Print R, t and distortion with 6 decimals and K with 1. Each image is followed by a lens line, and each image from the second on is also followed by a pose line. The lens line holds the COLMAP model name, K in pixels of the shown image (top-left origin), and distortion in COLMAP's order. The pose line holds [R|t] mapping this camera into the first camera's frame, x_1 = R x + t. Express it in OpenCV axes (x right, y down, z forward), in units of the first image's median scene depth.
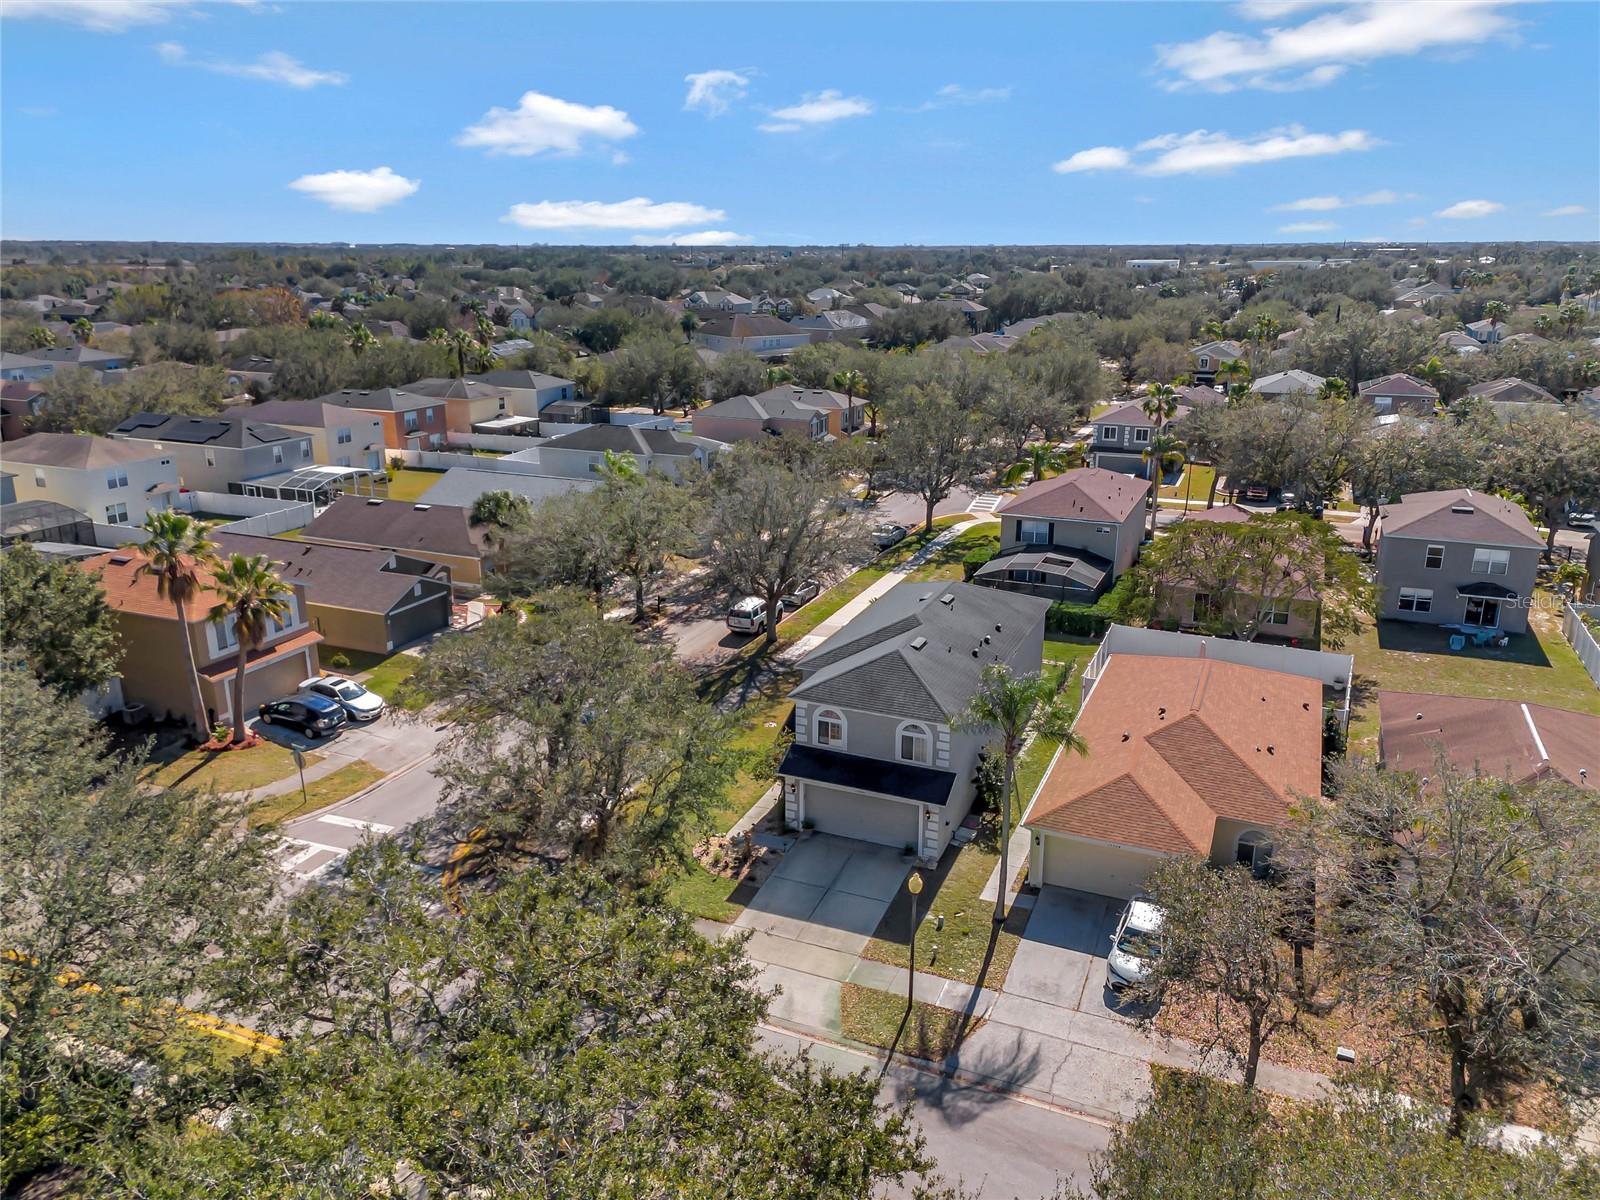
lens RADIAL K [[1170.9, 0, 800.0], [0, 1170.9, 600.0], [0, 0, 1]] dist [0.078760, -0.069550]
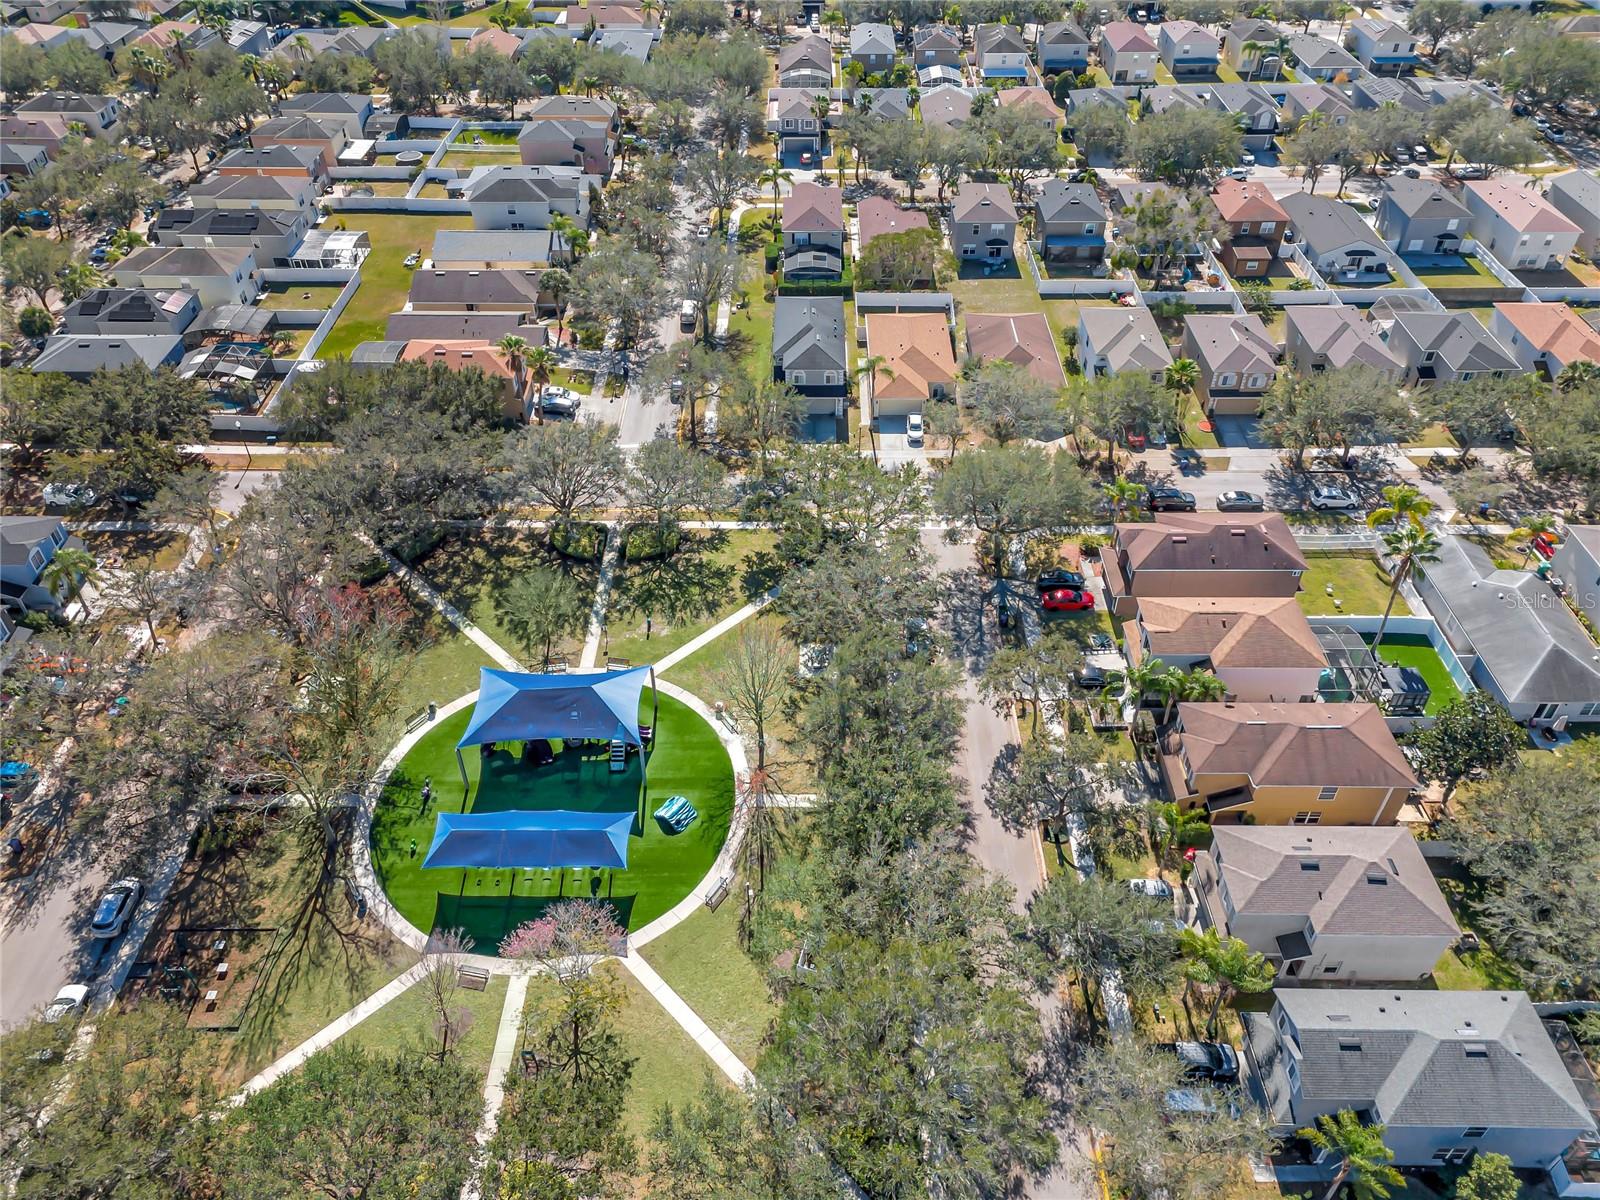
lens RADIAL K [[1170.9, 0, 800.0], [0, 1170.9, 600.0], [0, 0, 1]] dist [0.078760, -0.069550]
pose [[0.921352, -0.255247, 0.293189, -0.600776], [0.117579, 0.901881, 0.415675, -0.371422], [-0.370521, -0.348510, 0.860962, -1.031606]]
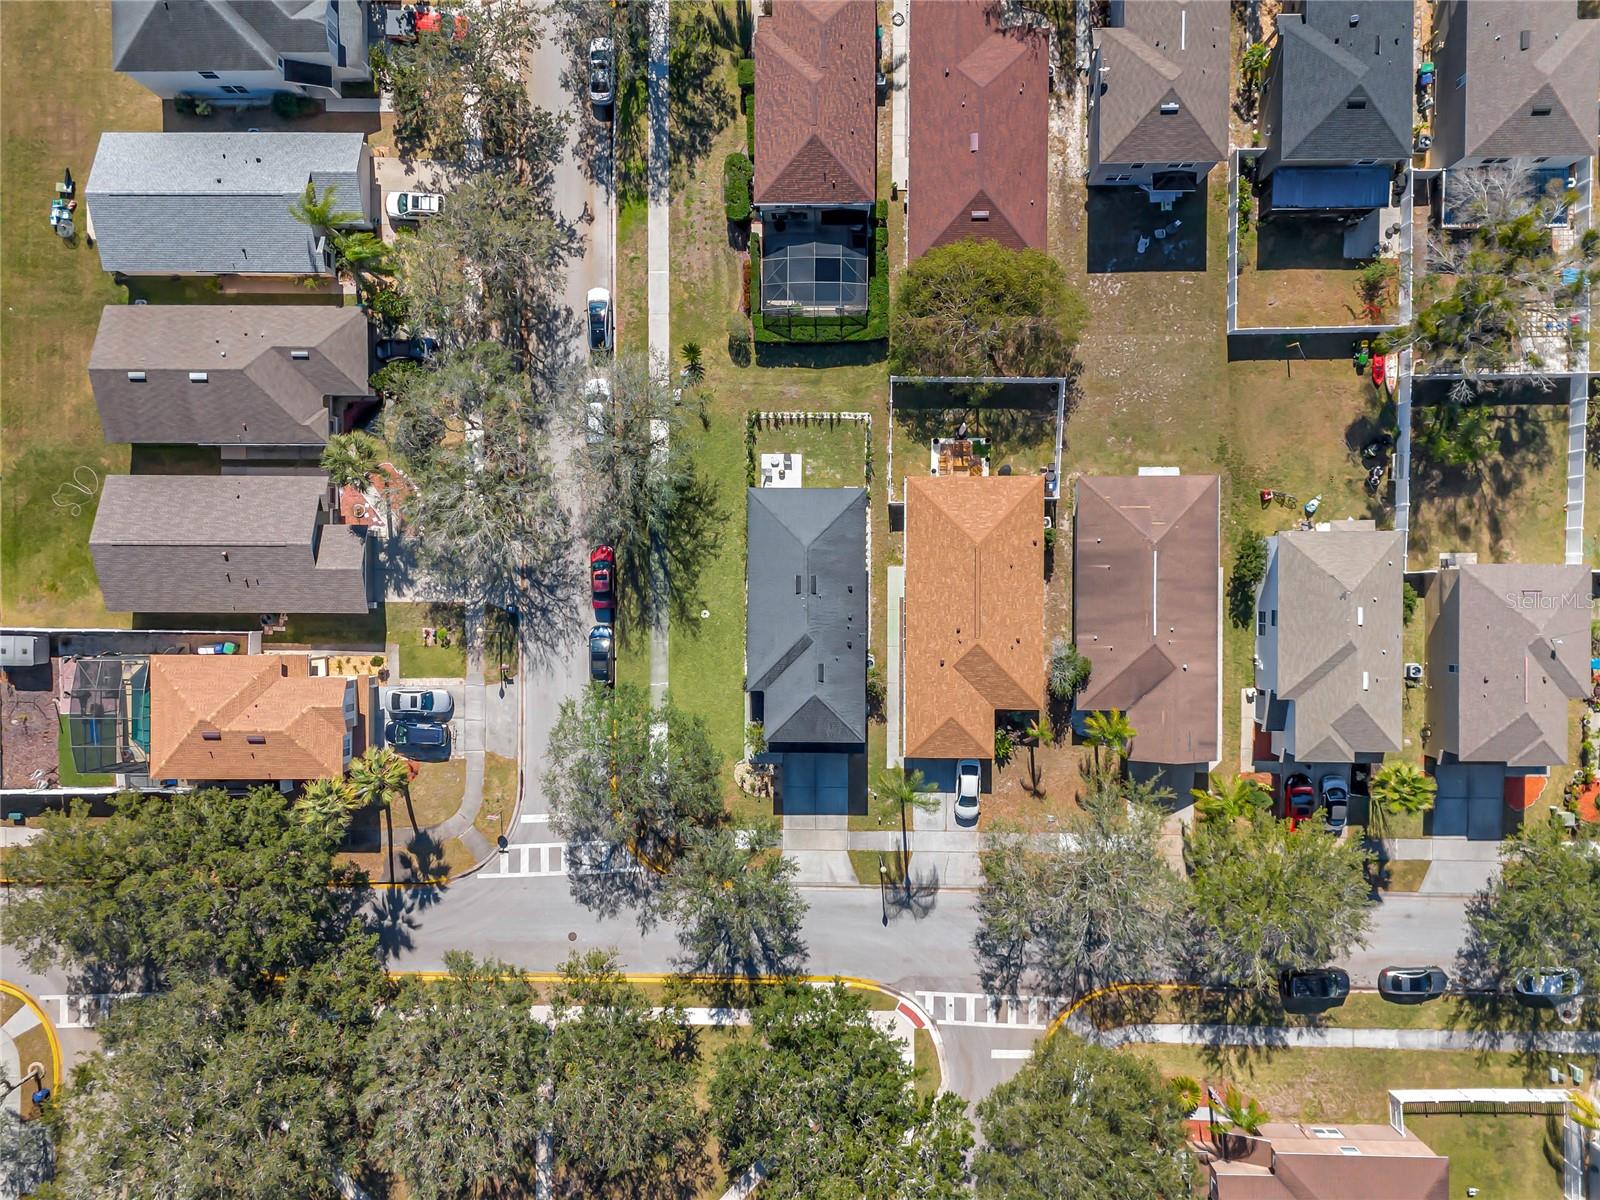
lens RADIAL K [[1174.6, 0, 800.0], [0, 1174.6, 600.0], [0, 0, 1]] dist [0.108111, -0.112913]
pose [[0.919720, -0.391426, -0.030006, 0.111700], [0.141652, 0.259605, 0.955270, -1.061963], [-0.366127, -0.882831, 0.294210, 0.423216]]
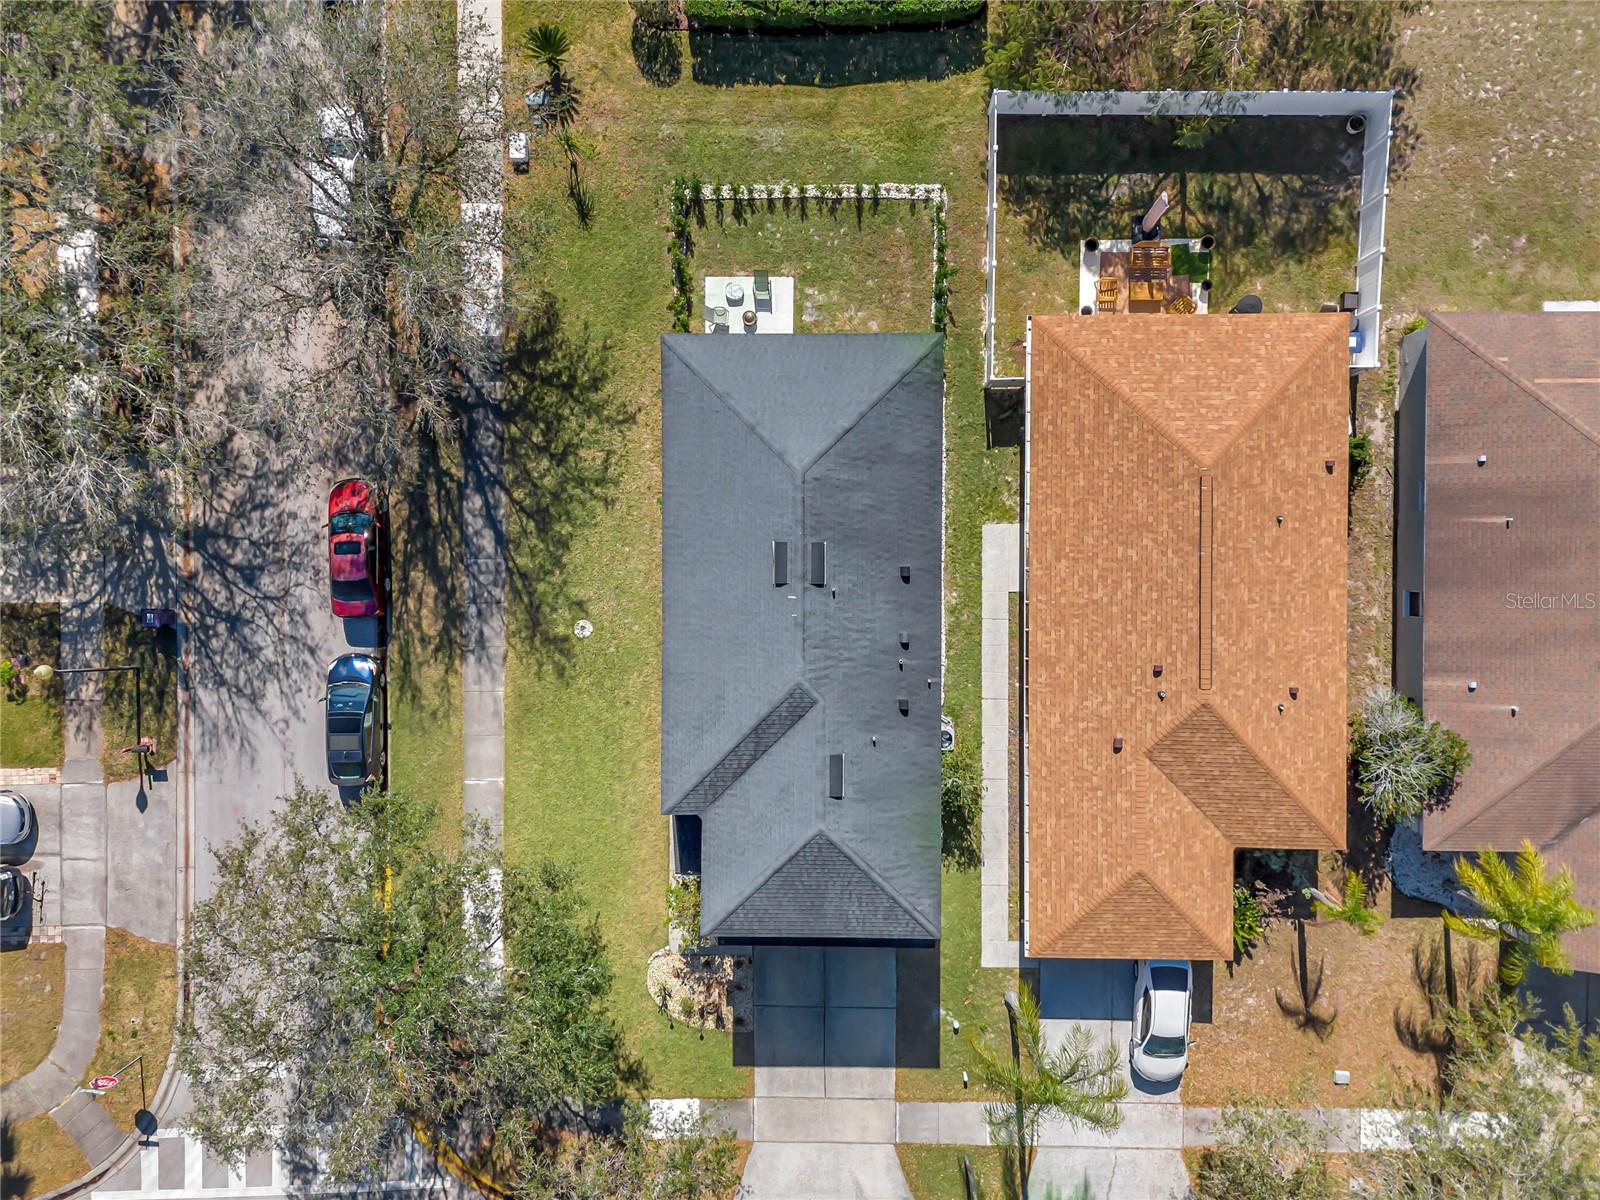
lens RADIAL K [[1198.4, 0, 814.6], [0, 1198.4, 593.7], [0, 0, 1]] dist [0.077369, -0.063747]
pose [[0.919323, -0.391984, -0.034538, 0.106159], [0.143836, 0.253043, 0.956703, -0.446105], [-0.366273, -0.884487, 0.289009, 0.613199]]
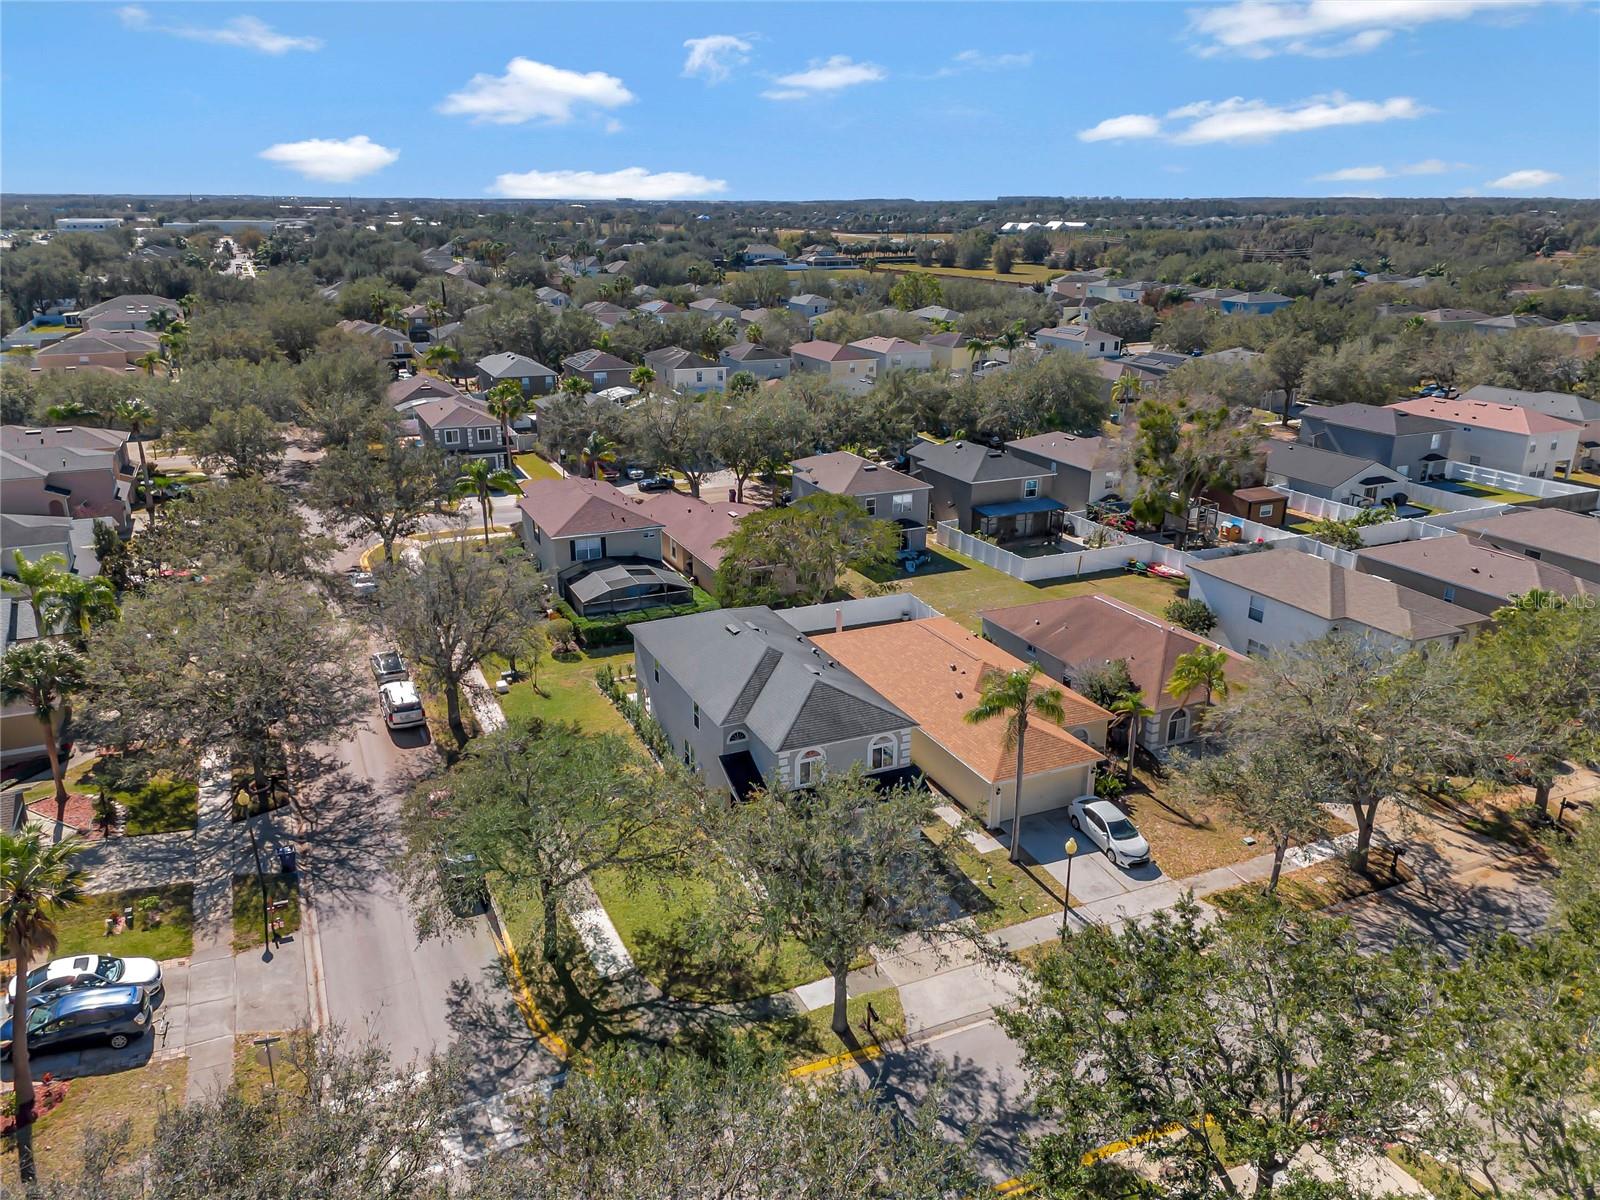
lens RADIAL K [[1170.9, 0, 800.0], [0, 1170.9, 600.0], [0, 0, 1]] dist [0.078760, -0.069550]
pose [[0.672018, -0.237173, 0.701528, -0.455006], [0.211502, 0.969337, 0.125110, -0.114680], [-0.709690, 0.064299, 0.701574, 0.154079]]
